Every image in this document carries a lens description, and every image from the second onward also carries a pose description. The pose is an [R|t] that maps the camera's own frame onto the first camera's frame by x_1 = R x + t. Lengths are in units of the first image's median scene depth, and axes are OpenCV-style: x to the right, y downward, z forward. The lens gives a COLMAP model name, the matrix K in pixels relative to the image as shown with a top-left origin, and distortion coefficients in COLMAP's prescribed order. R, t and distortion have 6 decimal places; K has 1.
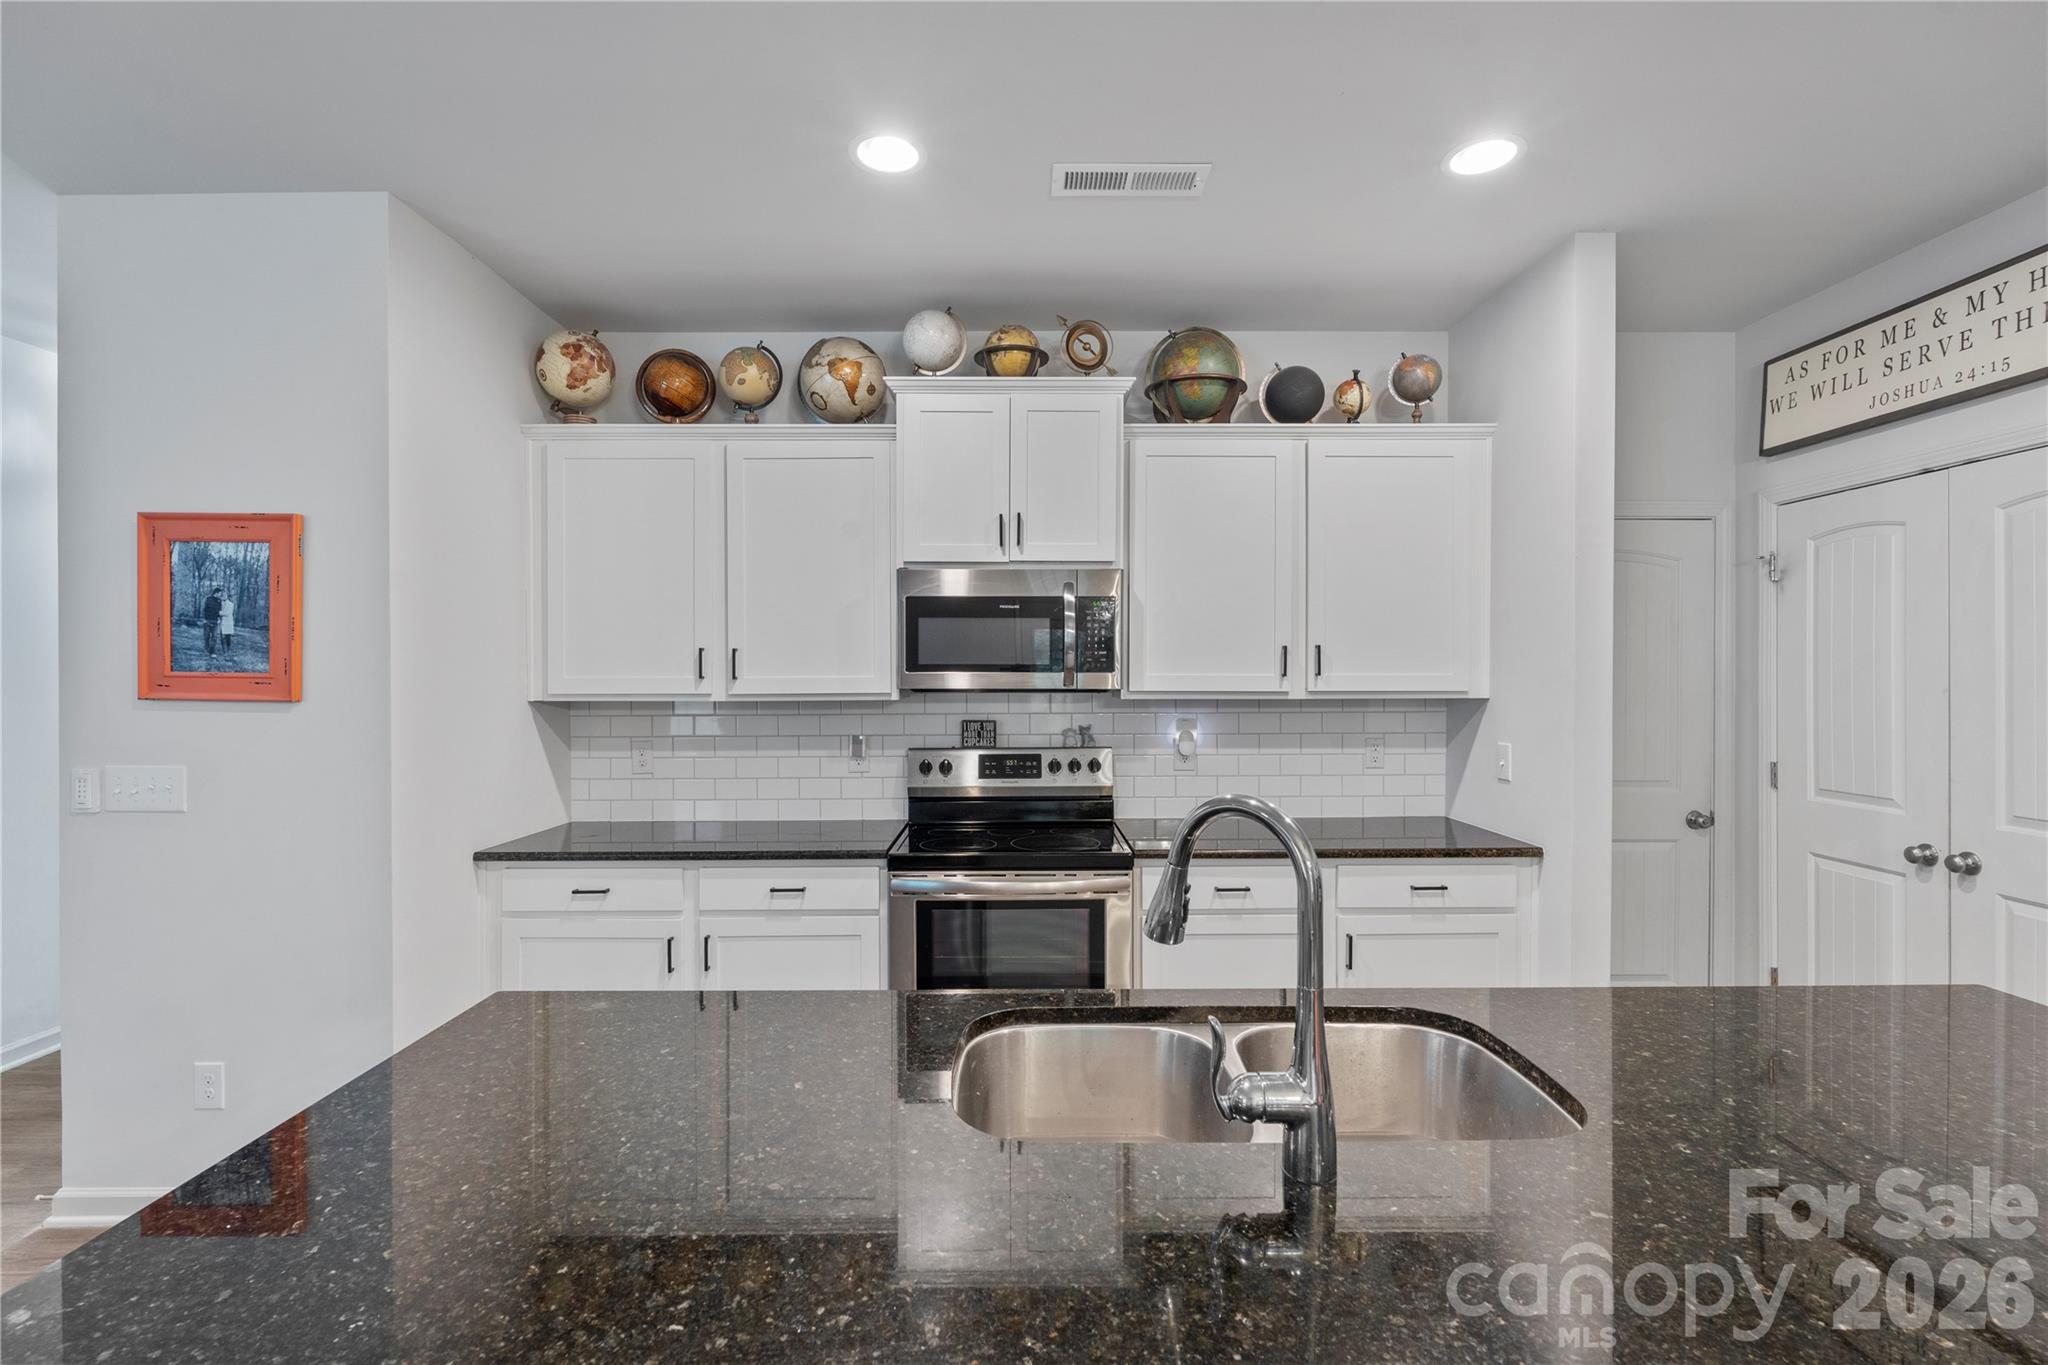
lens RADIAL K [[904.8, 0, 1021.1], [0, 904.8, 679.6], [0, 0, 1]] dist [-0.005465, 0.001002]
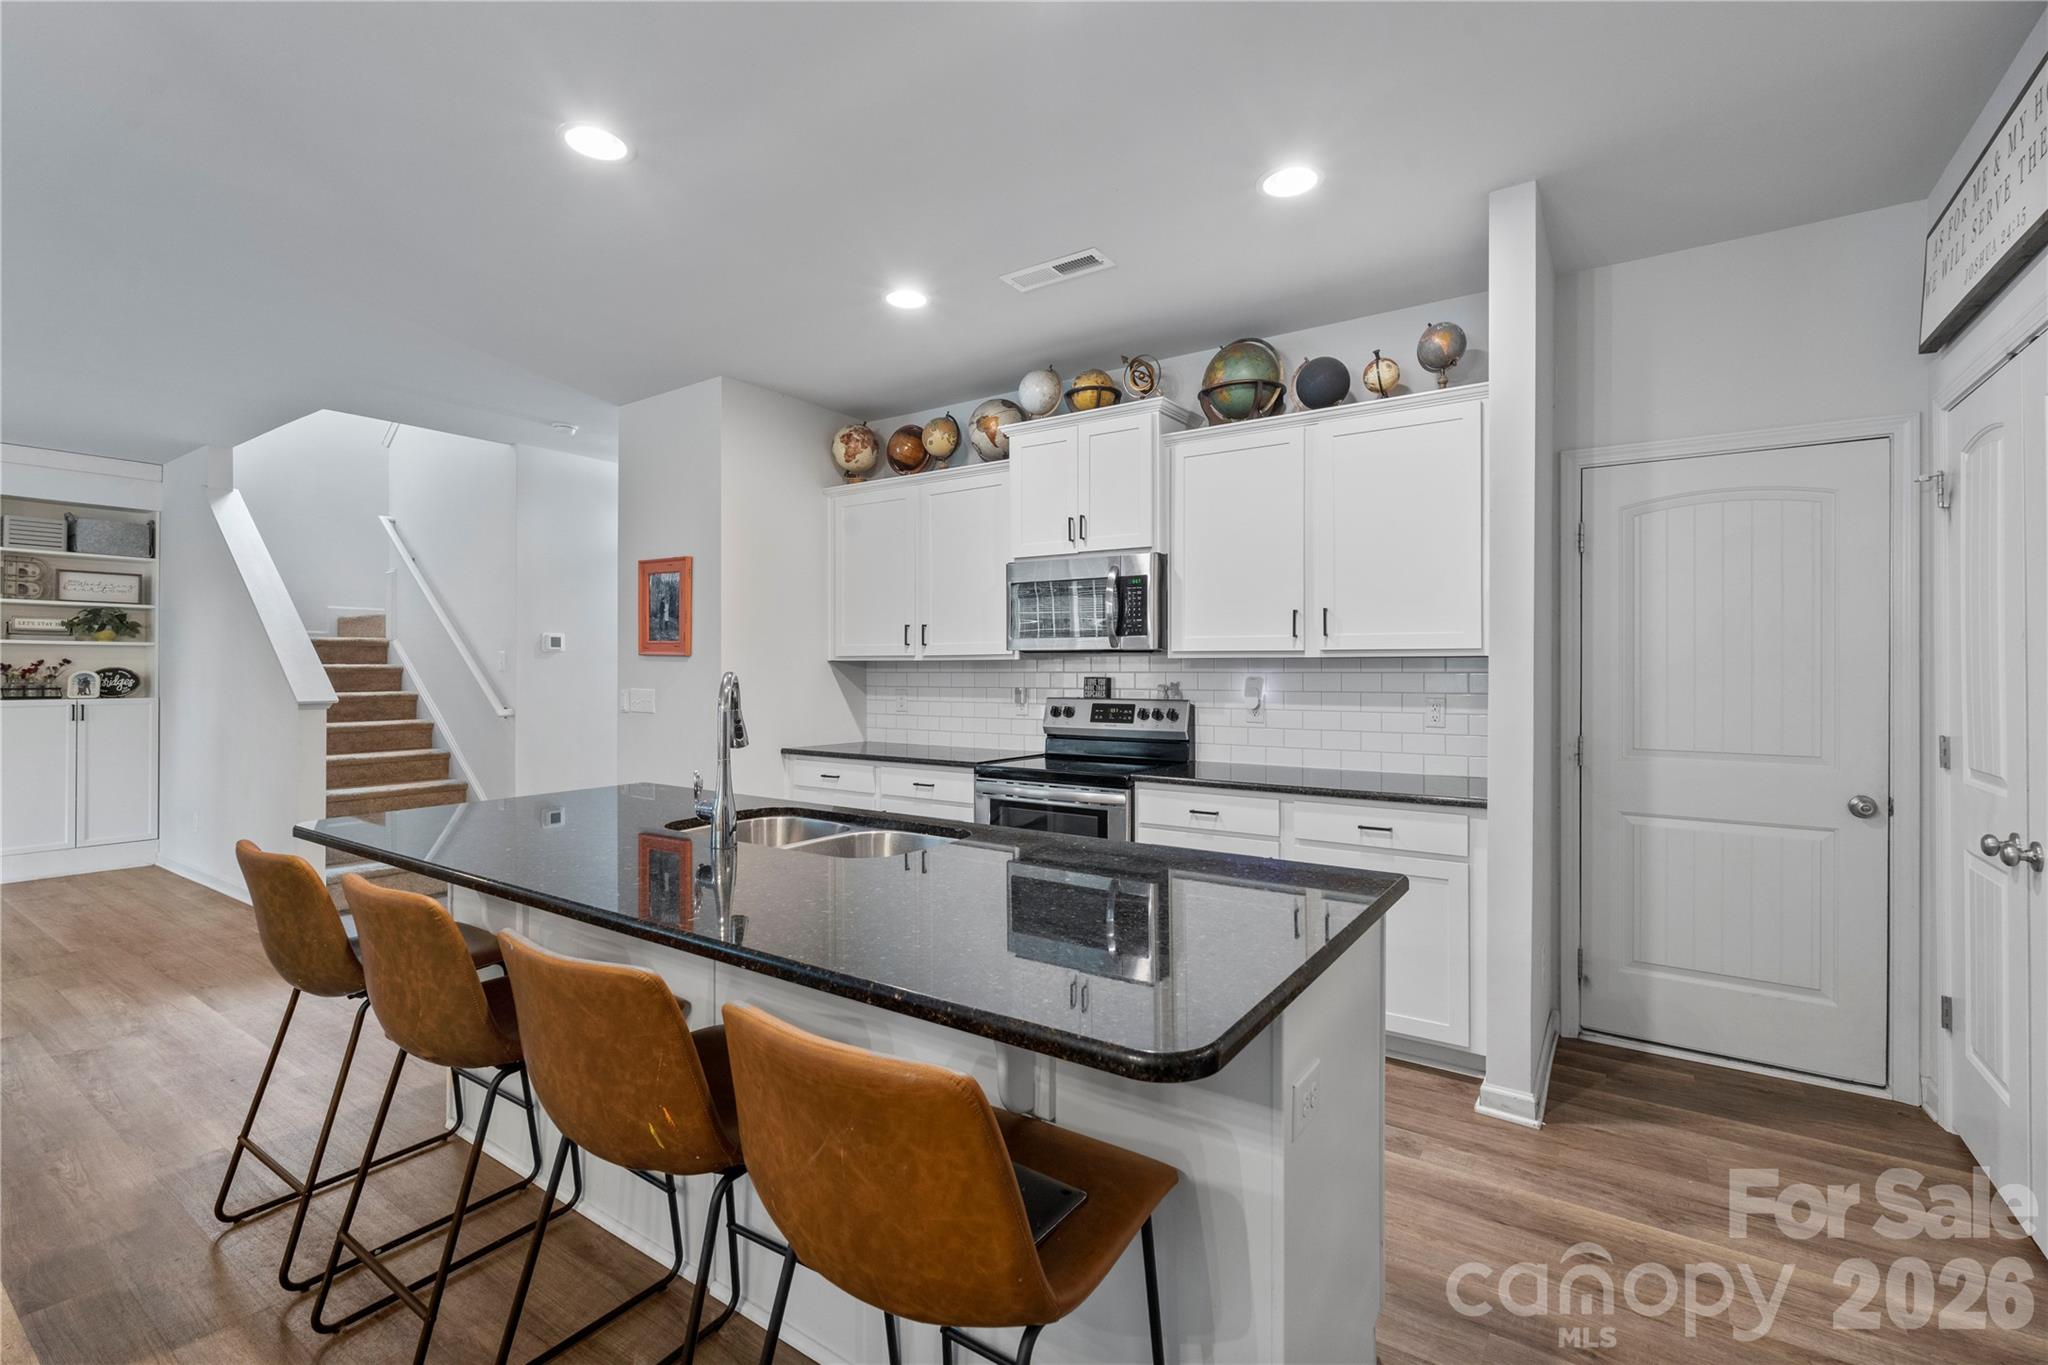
lens RADIAL K [[904.8, 0, 1023.7], [0, 904.8, 665.0], [0, 0, 1]] dist [-0.005465, 0.001002]
pose [[0.820907, 0.000149, -0.571062, 0.651696], [-0.005666, 0.999953, -0.007883, 0.041910], [0.571034, 0.009707, 0.820869, -0.114376]]
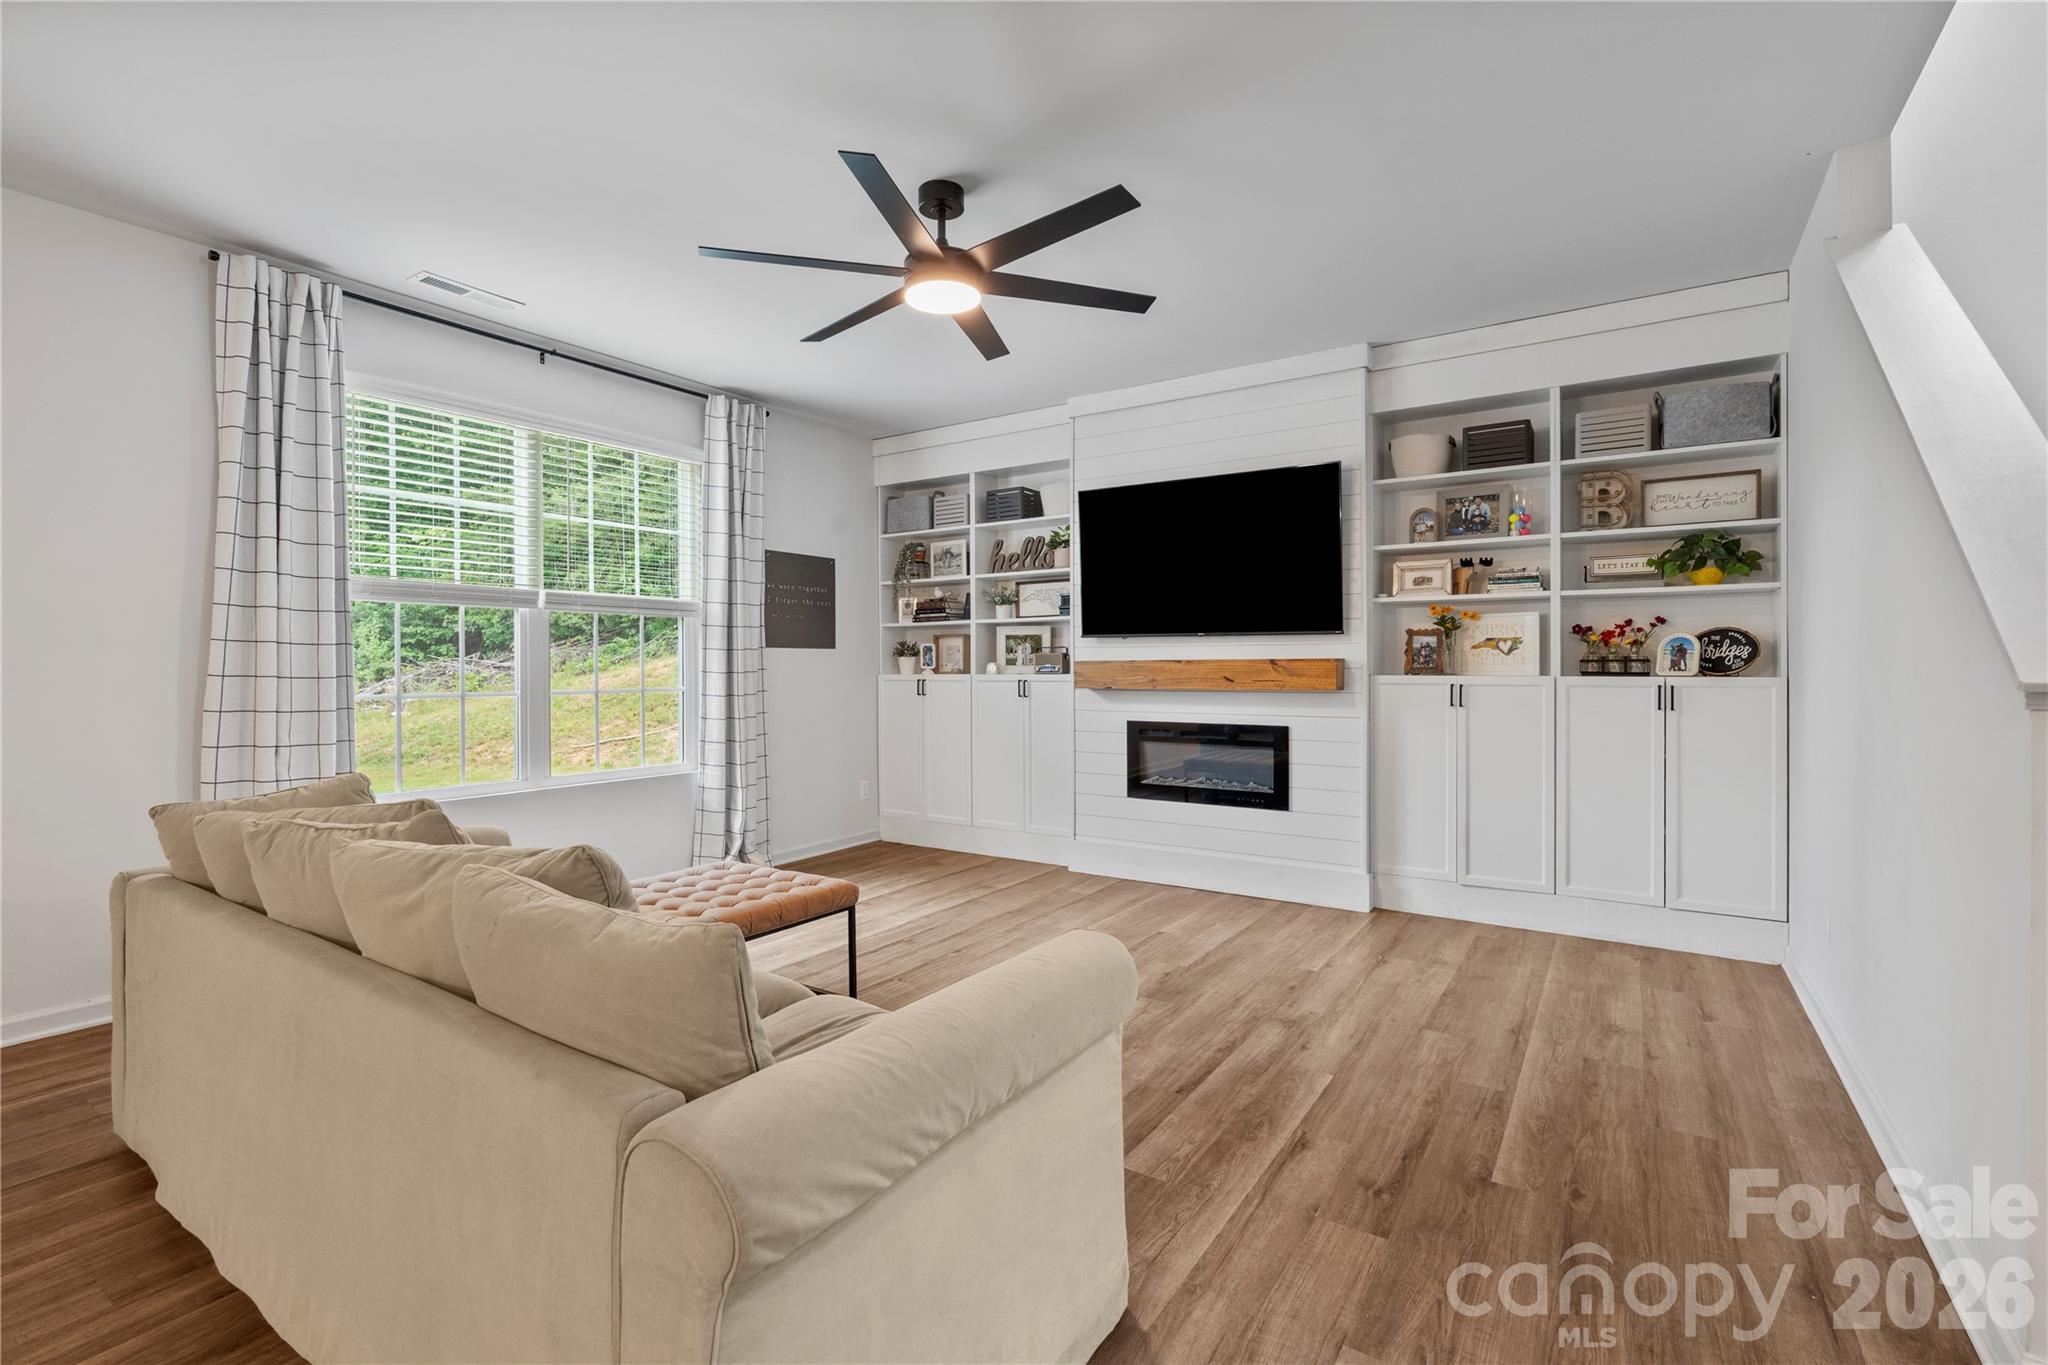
lens RADIAL K [[904.8, 0, 1024.2], [0, 904.8, 665.7], [0, 0, 1]] dist [-0.005465, 0.001002]
pose [[-0.555202, 0.009843, -0.831658, -0.564179], [0.004205, 0.999950, 0.009028, 0.080115], [0.831705, 0.001515, -0.555215, 0.259374]]
